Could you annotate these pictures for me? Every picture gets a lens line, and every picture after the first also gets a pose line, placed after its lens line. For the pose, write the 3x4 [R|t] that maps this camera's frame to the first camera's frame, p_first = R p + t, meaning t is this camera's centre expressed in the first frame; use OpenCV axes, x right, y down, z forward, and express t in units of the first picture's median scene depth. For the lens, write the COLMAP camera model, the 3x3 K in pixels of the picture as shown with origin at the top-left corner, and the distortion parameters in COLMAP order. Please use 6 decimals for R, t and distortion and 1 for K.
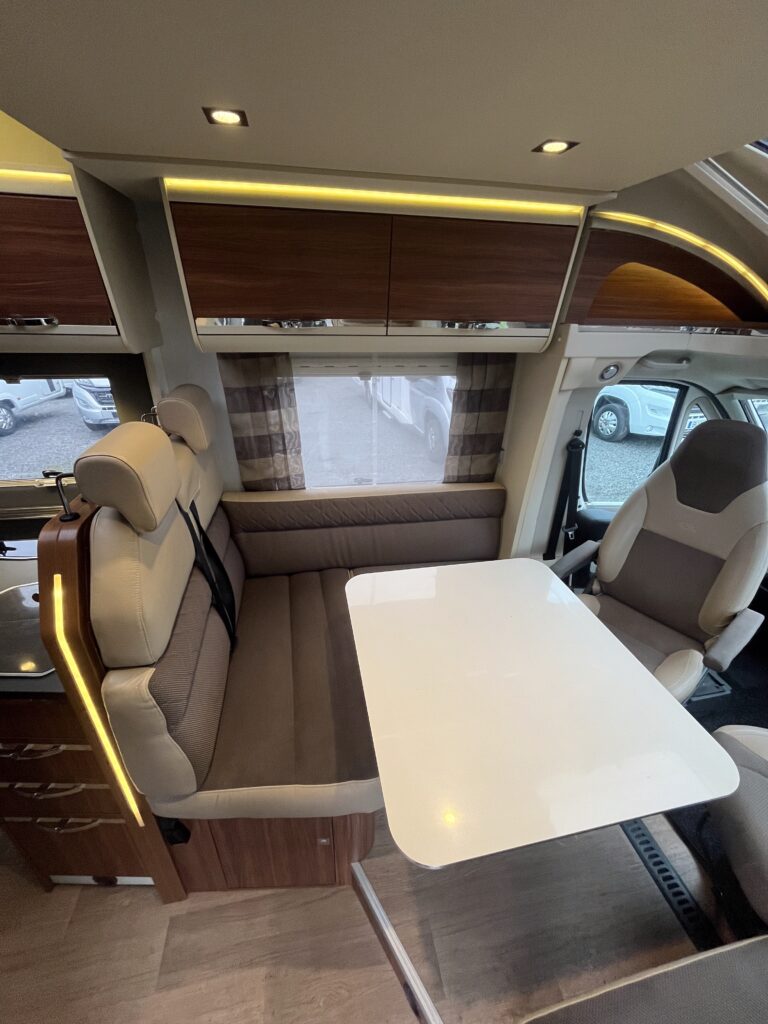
lens RADIAL K [[411.7, 0, 388.7], [0, 411.7, 512.9], [0, 0, 1]] dist [-0.002335, -0.000435]
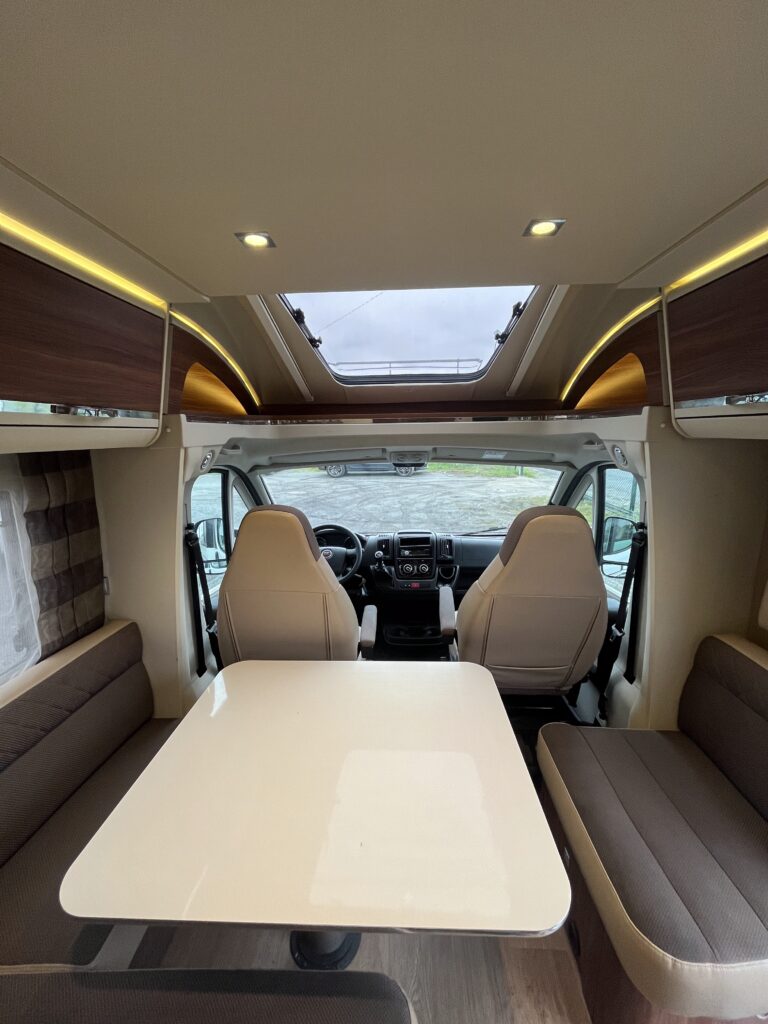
lens RADIAL K [[411.7, 0, 387.6], [0, 411.7, 512.3], [0, 0, 1]] dist [-0.002335, -0.000435]
pose [[0.237916, -0.206609, 0.949057, -0.380592], [0.451638, 0.888587, 0.080226, -0.116682], [-0.859895, 0.409543, 0.304722, 0.386805]]
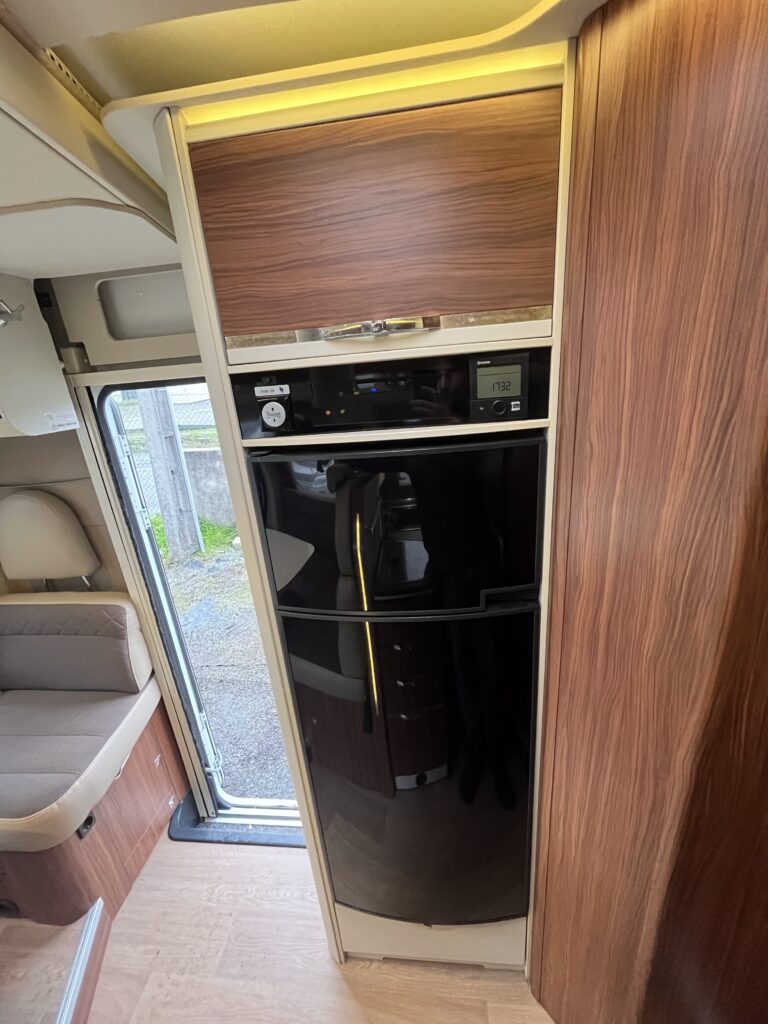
lens RADIAL K [[411.7, 0, 388.3], [0, 411.7, 513.7], [0, 0, 1]] dist [-0.002335, -0.000435]
pose [[-0.955909, -0.040310, 0.290884, -0.730841], [0.182869, 0.693334, 0.697027, -0.199355], [-0.229777, 0.719488, -0.655393, 0.443369]]
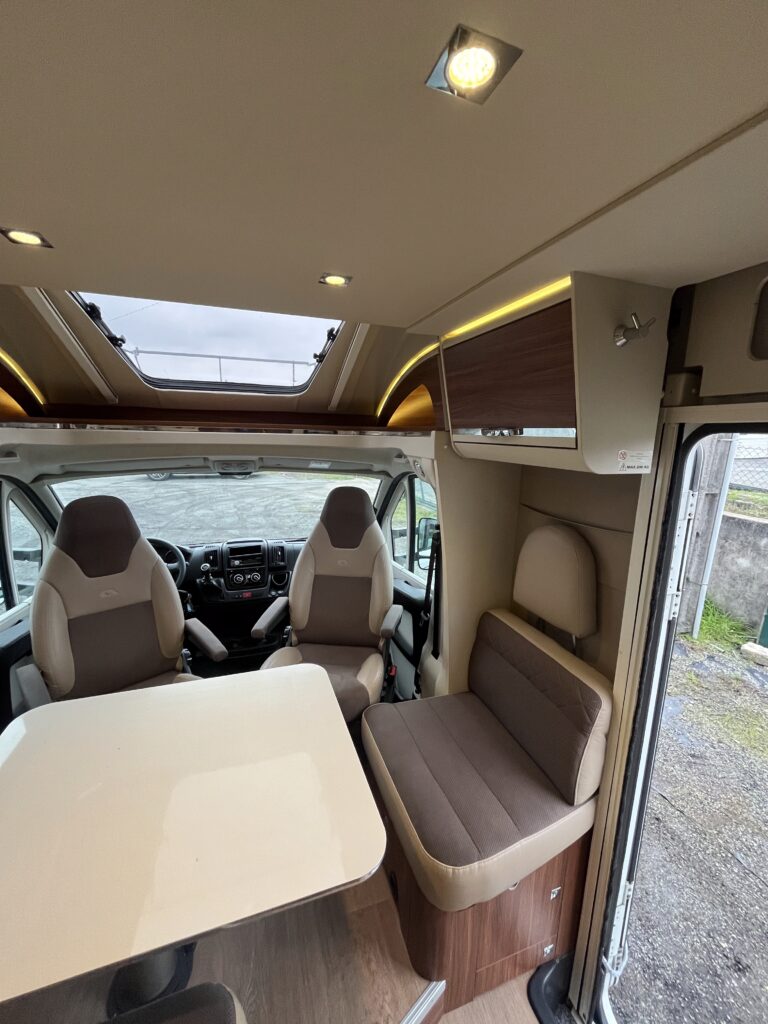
lens RADIAL K [[411.7, 0, 388.1], [0, 411.7, 512.7], [0, 0, 1]] dist [-0.002335, -0.000435]
pose [[-0.137840, -0.206464, 0.968696, -0.437358], [0.420808, 0.873163, 0.245981, -0.124880], [-0.896616, 0.441541, -0.033475, 0.321839]]
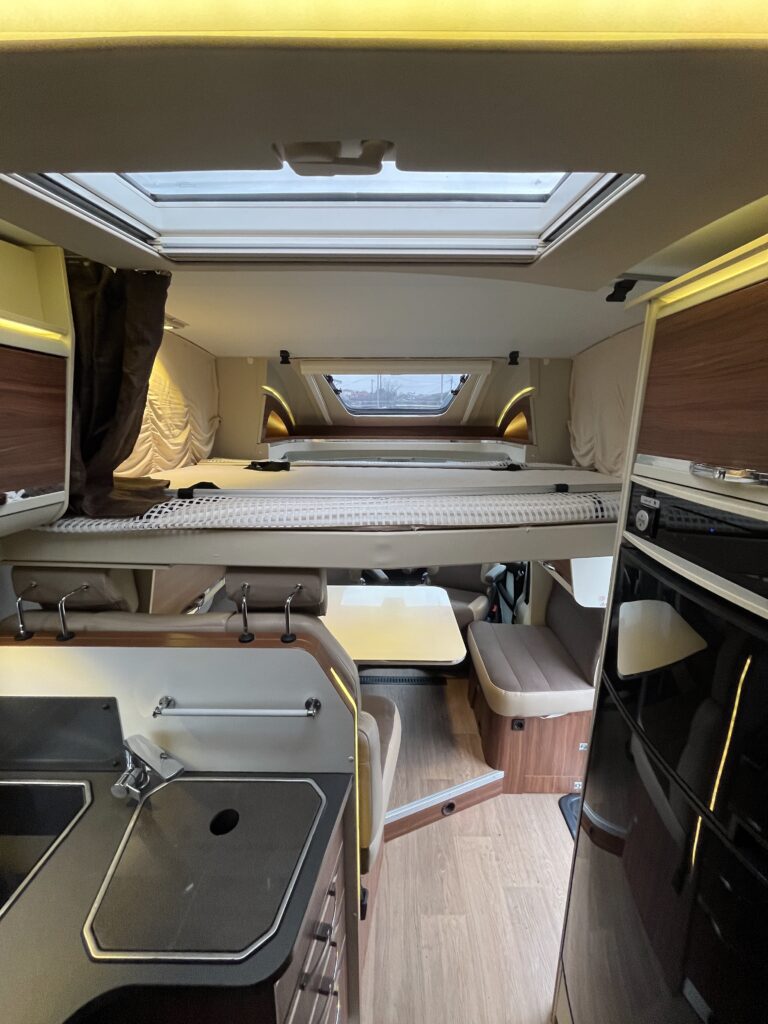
lens RADIAL K [[411.7, 0, 388.0], [0, 411.7, 512.7], [0, 0, 1]] dist [-0.002335, -0.000435]
pose [[0.203889, -0.236068, 0.950106, -1.094362], [0.436846, 0.890454, 0.127501, -0.204453], [-0.876125, 0.389054, 0.284680, 0.199620]]
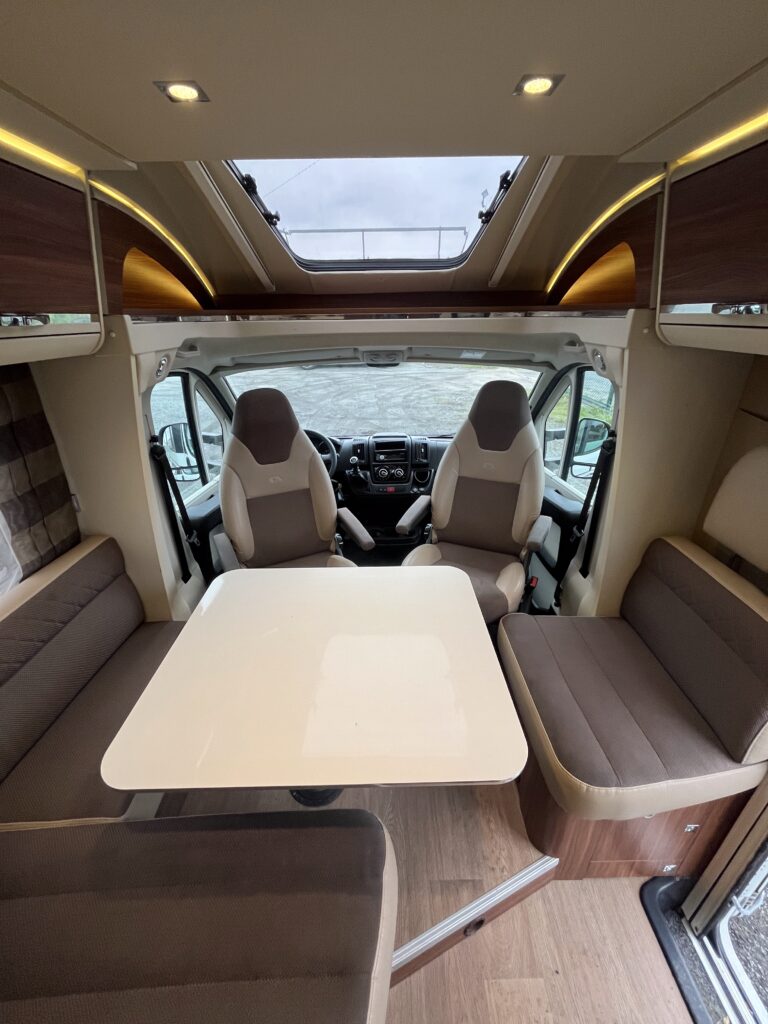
lens RADIAL K [[411.7, 0, 387.8], [0, 411.7, 513.2], [0, 0, 1]] dist [-0.002335, -0.000435]
pose [[0.183378, -0.445426, 0.876338, -0.367718], [0.453129, 0.829403, 0.326751, -0.149908], [-0.872380, 0.337175, 0.353930, 0.360611]]
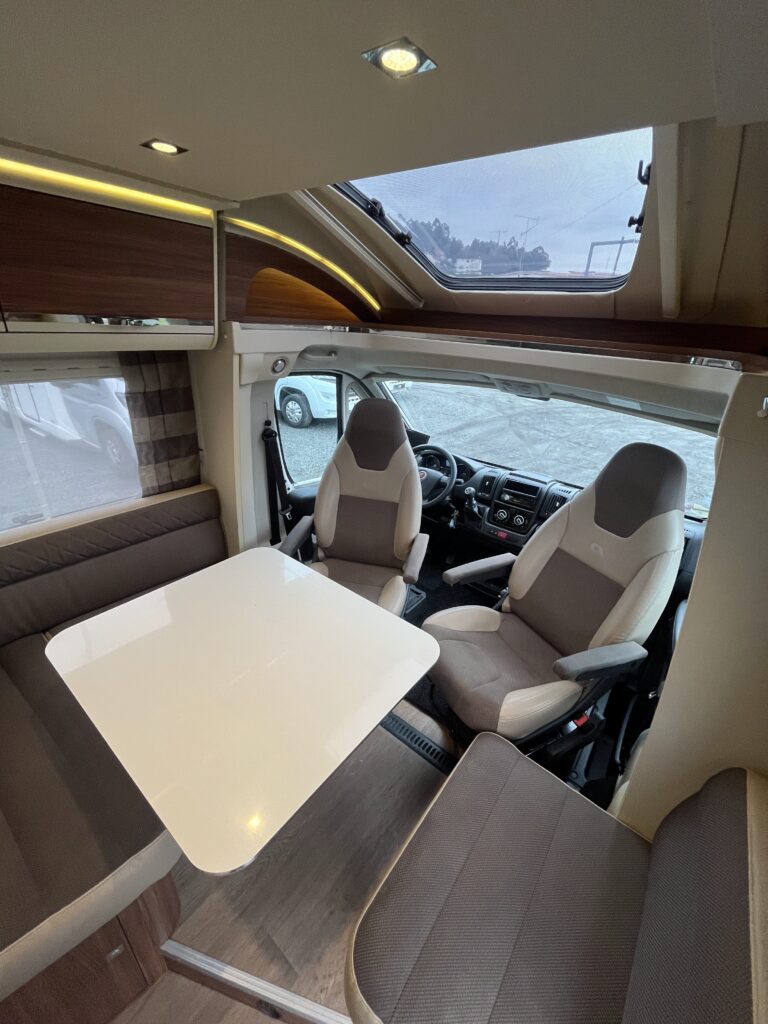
lens RADIAL K [[411.7, 0, 387.7], [0, 411.7, 512.7], [0, 0, 1]] dist [-0.002335, -0.000435]
pose [[0.761572, -0.255575, 0.595559, -0.005970], [0.250752, 0.963587, 0.092859, 0.013656], [-0.597605, 0.078619, 0.797927, -0.040482]]
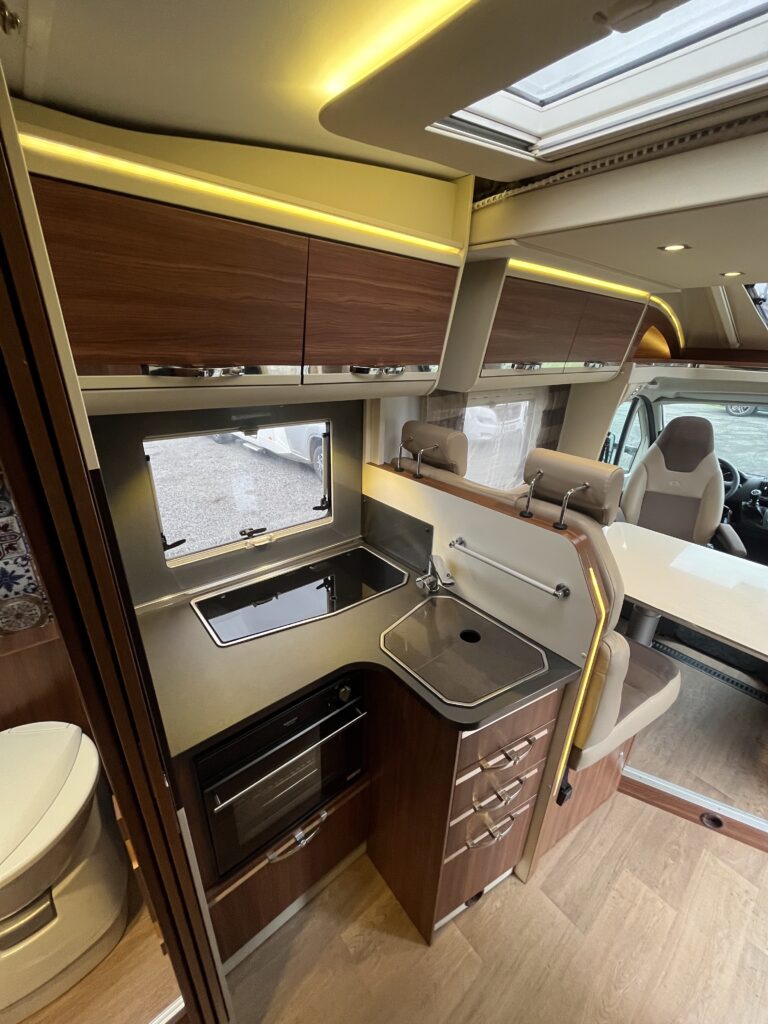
lens RADIAL K [[411.7, 0, 388.2], [0, 411.7, 512.8], [0, 0, 1]] dist [-0.002335, -0.000435]
pose [[0.875449, -0.179018, 0.448934, -1.138779], [0.205425, 0.978618, -0.010355, -0.078613], [-0.437481, 0.101288, 0.893505, 0.076533]]
